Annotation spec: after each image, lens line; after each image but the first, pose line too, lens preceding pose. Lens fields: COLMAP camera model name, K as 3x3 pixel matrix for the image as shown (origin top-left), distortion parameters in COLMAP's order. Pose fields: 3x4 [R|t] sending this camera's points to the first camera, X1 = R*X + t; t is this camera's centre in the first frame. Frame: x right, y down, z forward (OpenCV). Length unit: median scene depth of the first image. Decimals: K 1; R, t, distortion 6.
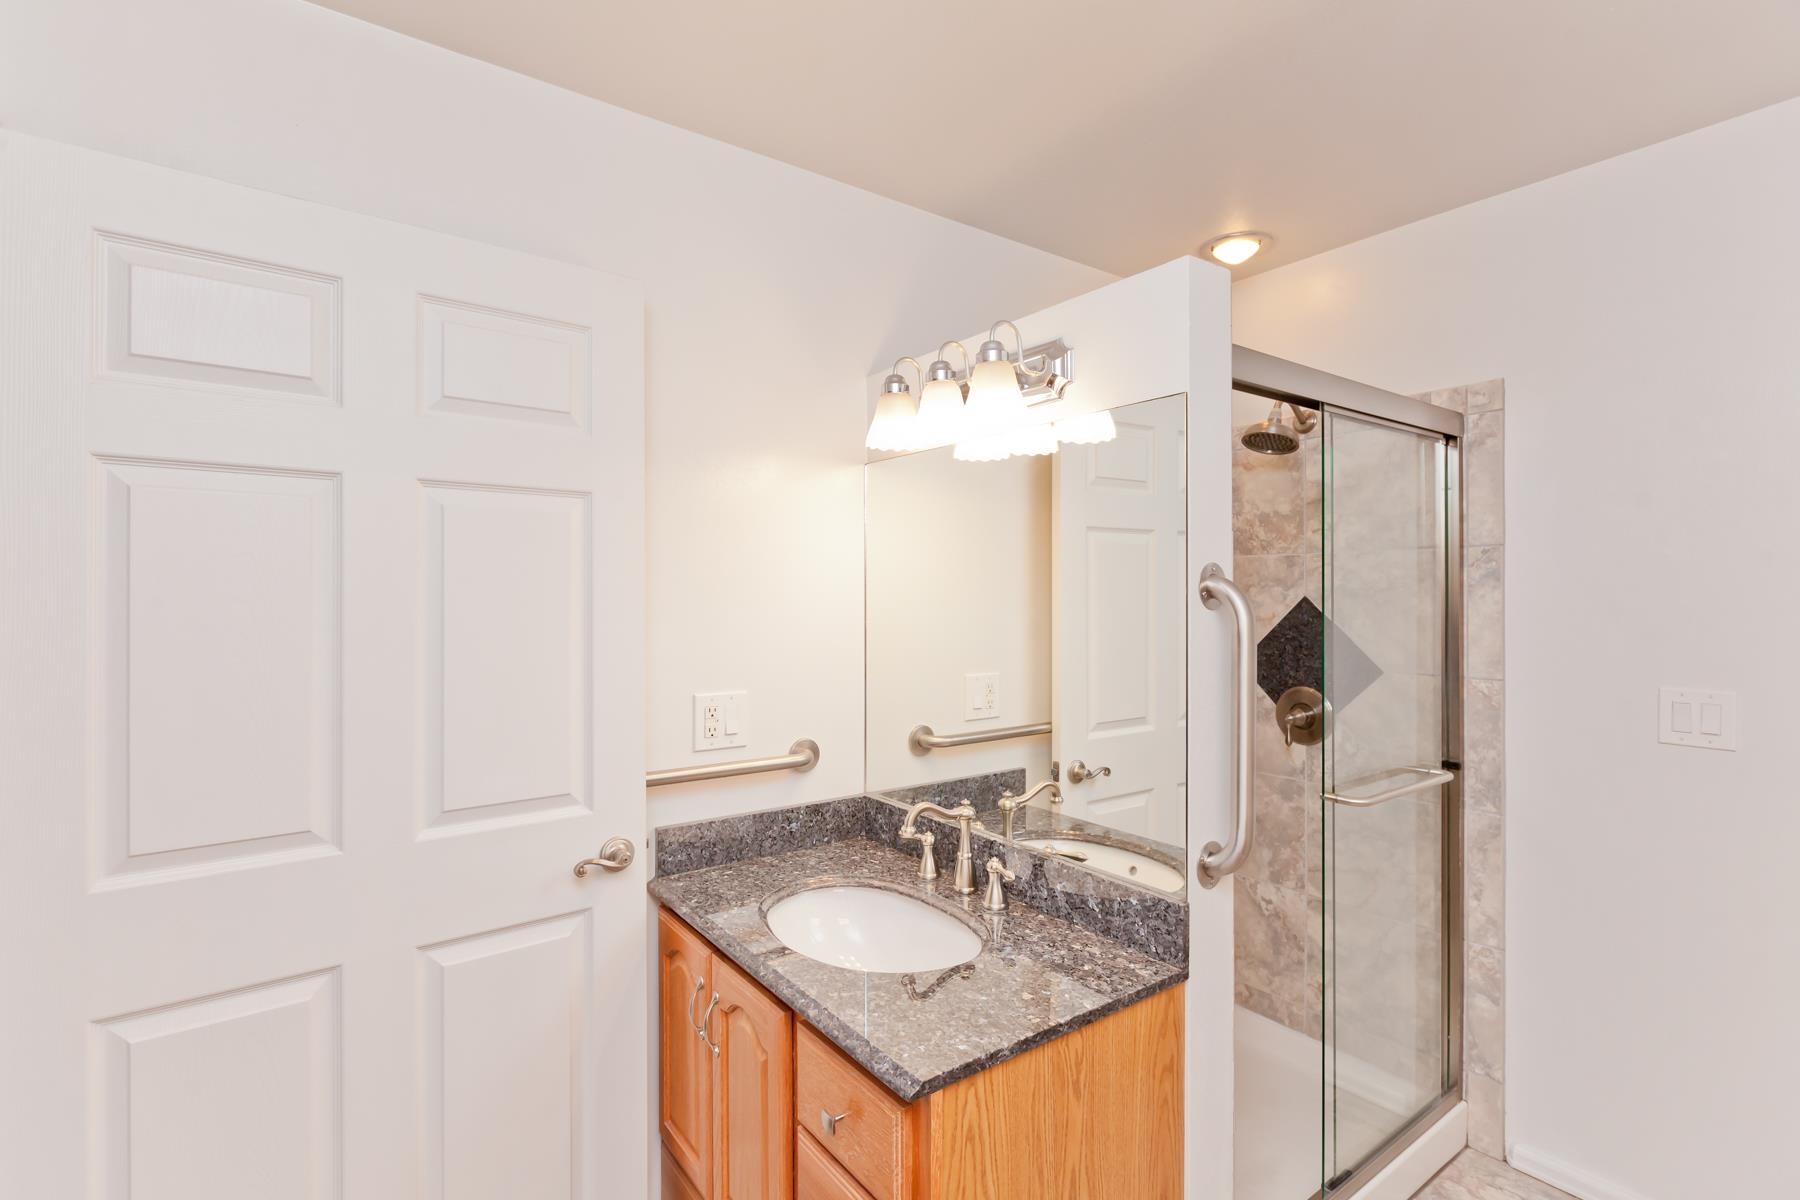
lens RADIAL K [[837.2, 0, 901.9], [0, 837.2, 612.9], [0, 0, 1]] dist [0.041343, 0.000270]
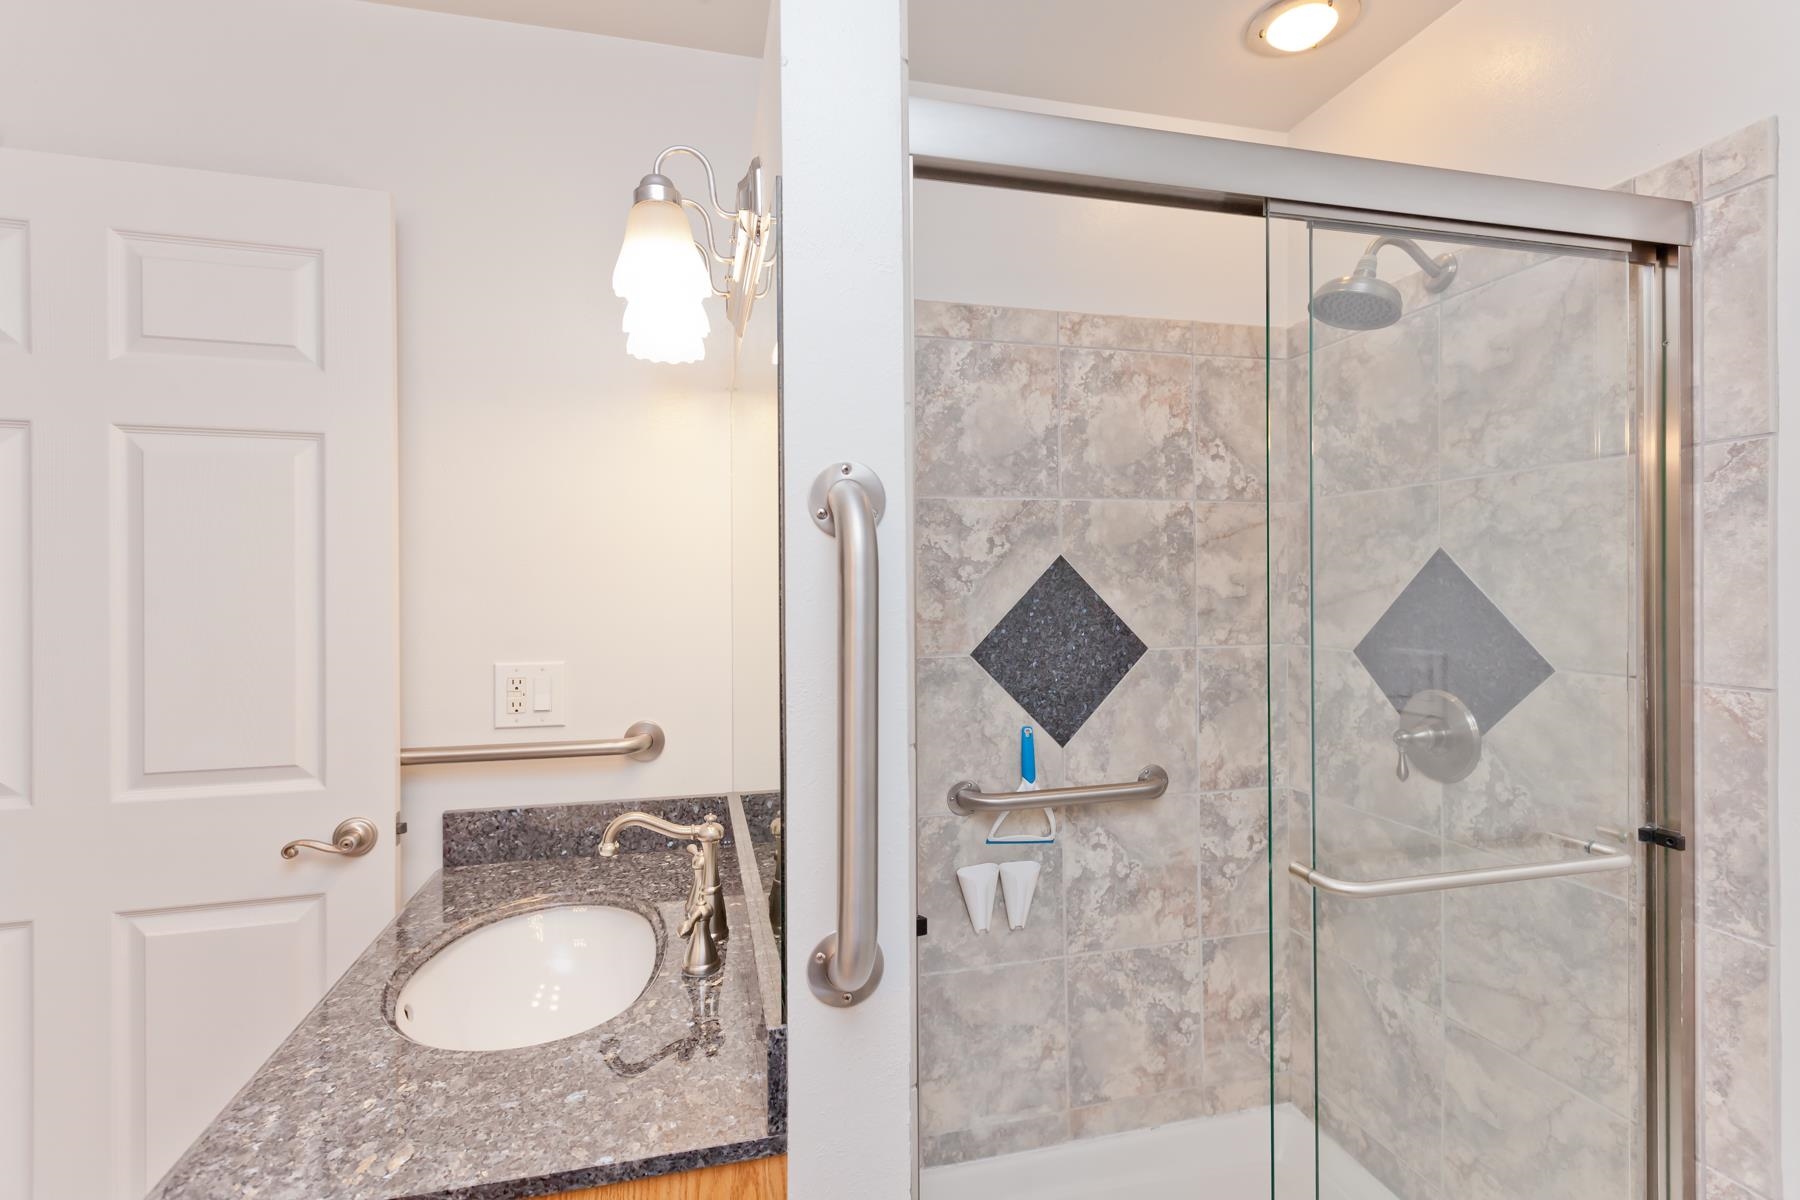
lens RADIAL K [[831.6, 0, 900.0], [0, 831.6, 600.0], [0, 0, 1]] dist [0.027000, -0.000800]
pose [[0.923696, 0.004318, -0.383103, 0.398336], [-0.004686, 0.999989, -0.000028, 0.024881], [0.383098, 0.001821, 0.923706, 0.298083]]
